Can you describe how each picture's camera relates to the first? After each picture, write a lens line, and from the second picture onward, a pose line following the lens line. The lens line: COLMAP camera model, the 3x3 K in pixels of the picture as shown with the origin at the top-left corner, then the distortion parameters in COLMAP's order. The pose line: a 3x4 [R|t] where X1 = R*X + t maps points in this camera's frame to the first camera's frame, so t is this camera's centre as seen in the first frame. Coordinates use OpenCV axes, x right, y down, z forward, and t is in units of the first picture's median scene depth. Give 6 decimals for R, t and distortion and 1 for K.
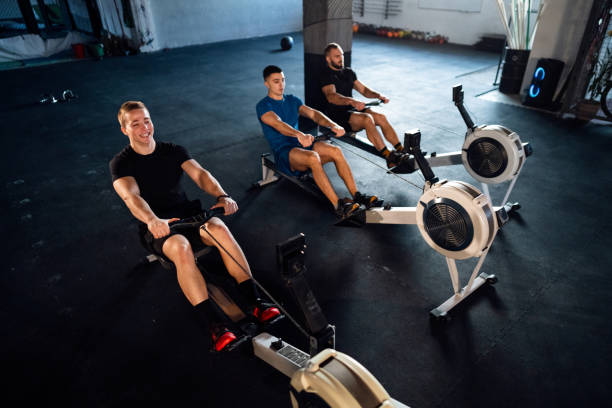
lens RADIAL K [[409.5, 0, 305.4], [0, 409.5, 205.1], [0, 0, 1]] dist [-0.008039, 0.010995]
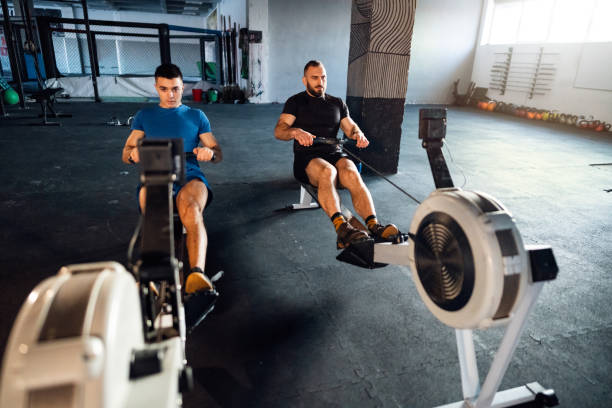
lens RADIAL K [[409.5, 0, 306.7], [0, 409.5, 200.9], [0, 0, 1]] dist [-0.008039, 0.010995]
pose [[0.915811, 0.181010, -0.358505, 0.292644], [-0.247901, 0.957098, -0.150029, -0.048568], [0.315968, 0.226272, 0.921393, 0.349691]]
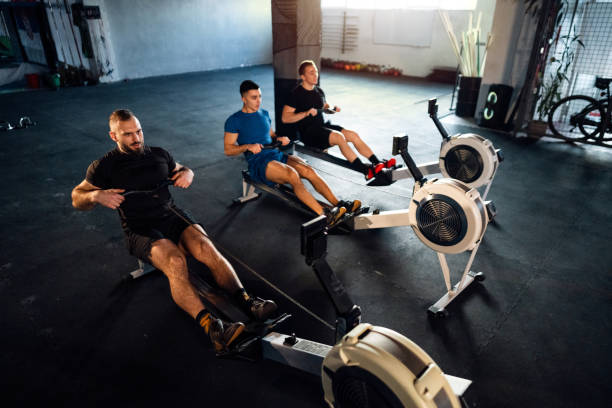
lens RADIAL K [[409.5, 0, 305.6], [0, 409.5, 205.2], [0, 0, 1]] dist [-0.008039, 0.010995]
pose [[0.994051, -0.028909, 0.105006, -0.049201], [0.037590, 0.995951, -0.081660, 0.039187], [-0.102220, 0.085122, 0.991113, 0.001572]]
